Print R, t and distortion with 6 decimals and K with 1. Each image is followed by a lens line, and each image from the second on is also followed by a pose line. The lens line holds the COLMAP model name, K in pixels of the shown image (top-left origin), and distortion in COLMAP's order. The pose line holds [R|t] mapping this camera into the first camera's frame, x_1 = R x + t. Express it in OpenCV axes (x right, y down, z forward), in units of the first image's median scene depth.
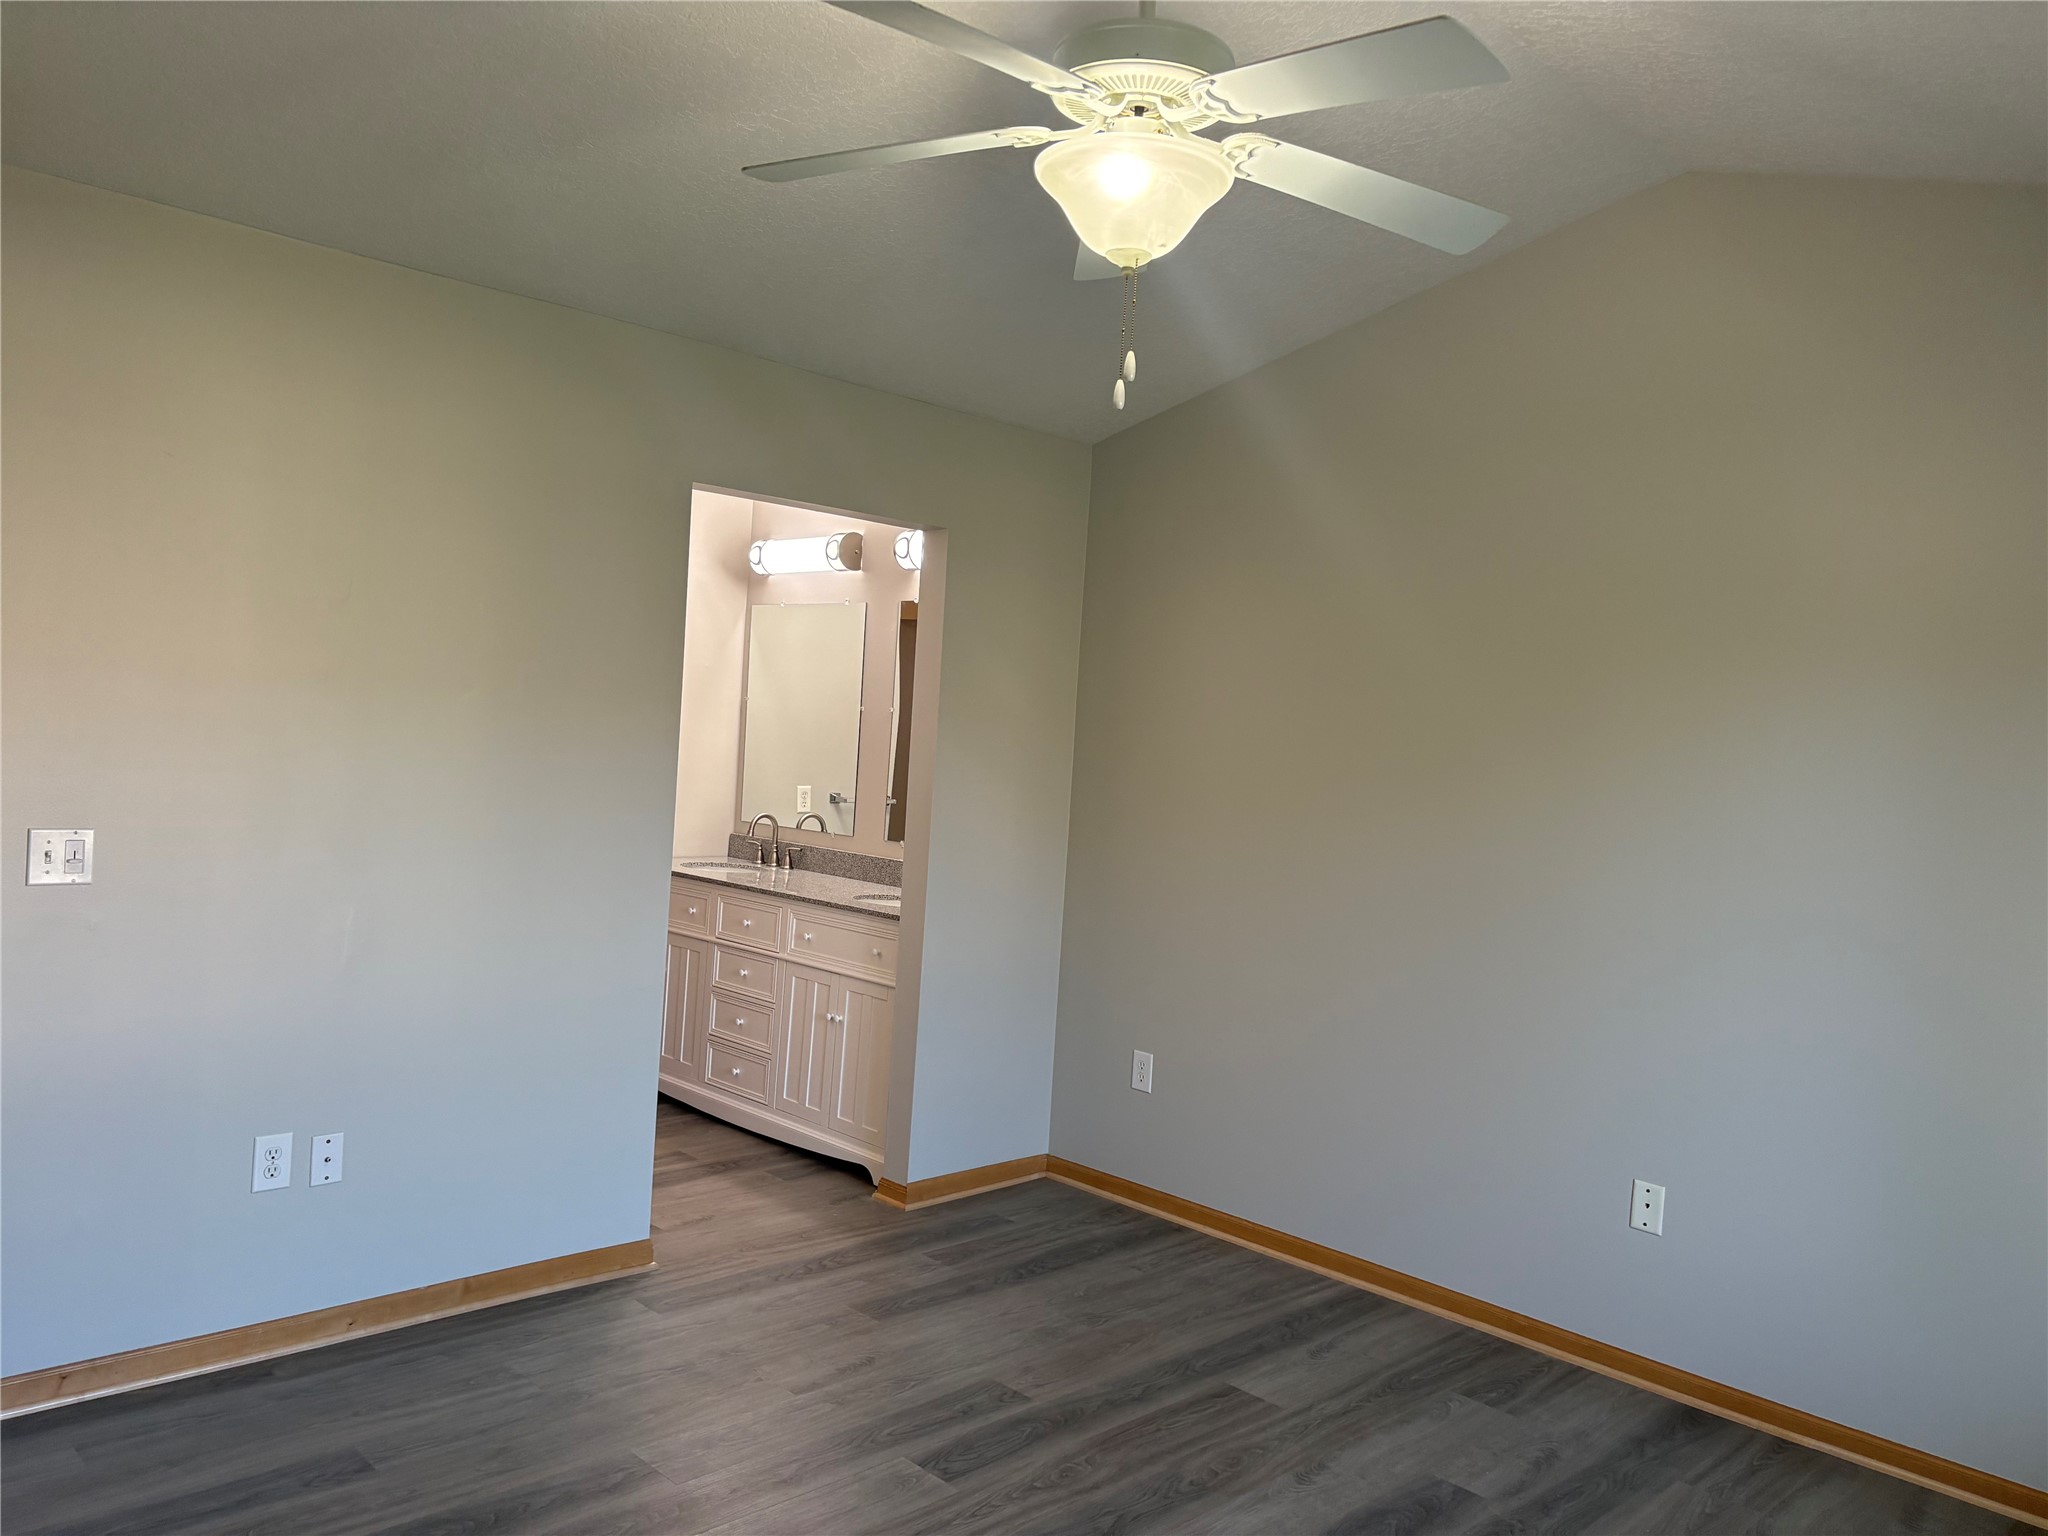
lens RADIAL K [[1542.9, 0, 1021.2], [0, 1542.9, 782.2], [0, 0, 1]] dist [0.033527, -0.016562]
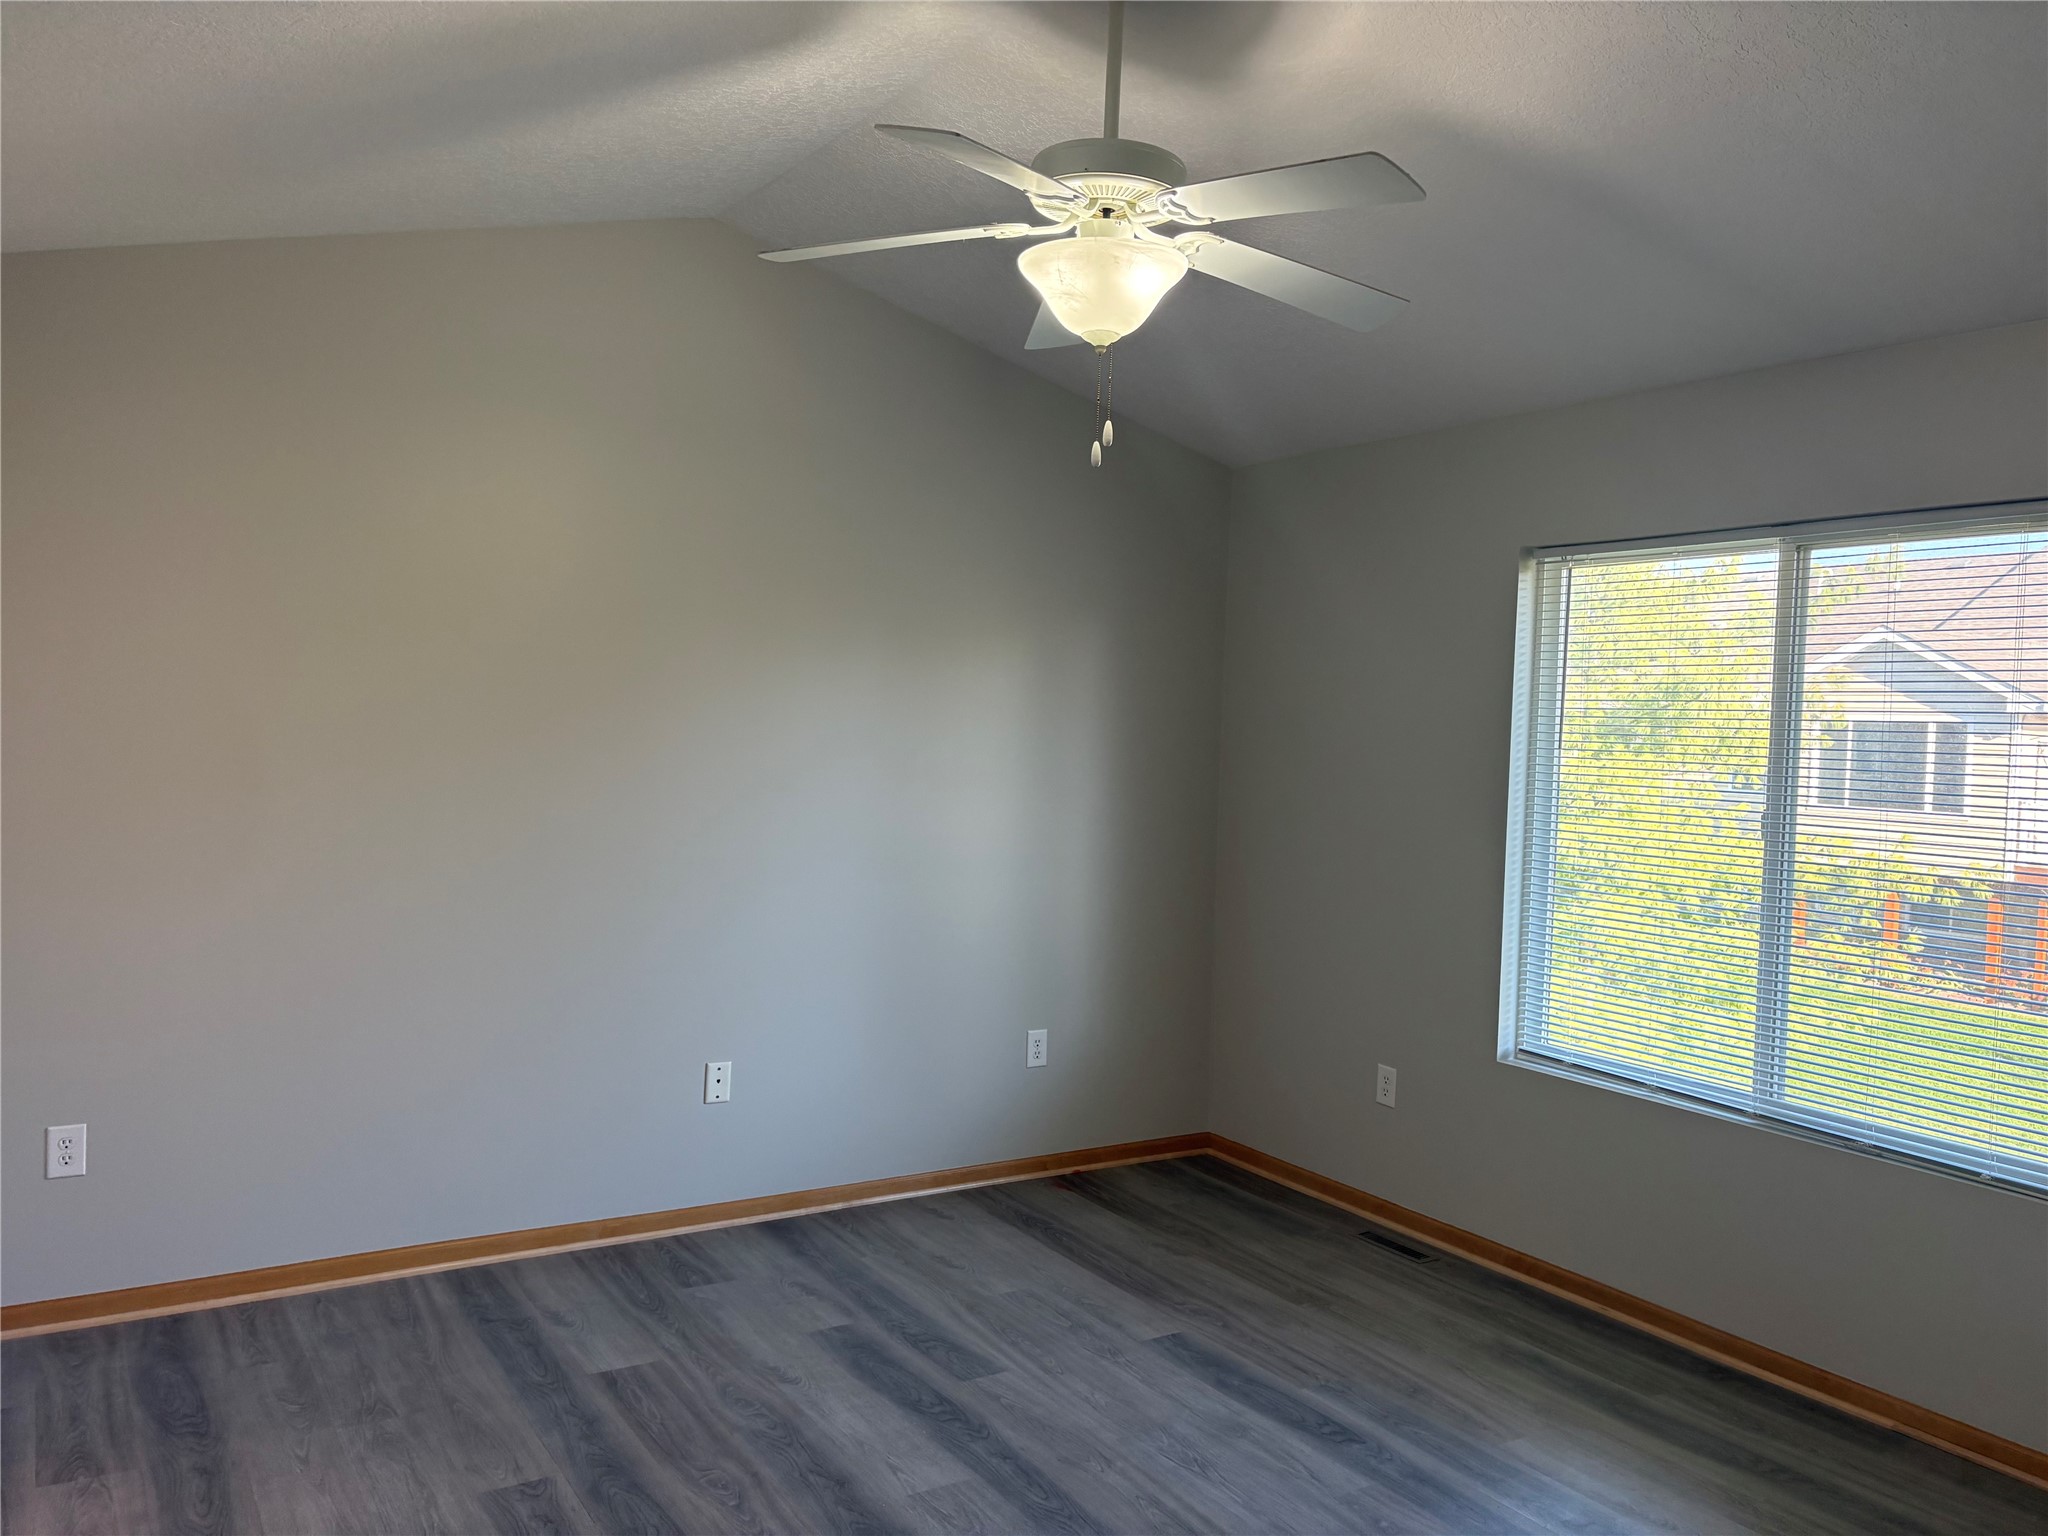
lens RADIAL K [[1542.9, 0, 1019.9], [0, 1542.9, 757.0], [0, 0, 1]] dist [0.033527, -0.016562]
pose [[0.214259, -0.073726, 0.973991, -0.732134], [0.010625, 0.997264, 0.073150, -0.069558], [-0.976719, -0.005325, 0.214456, 0.524338]]
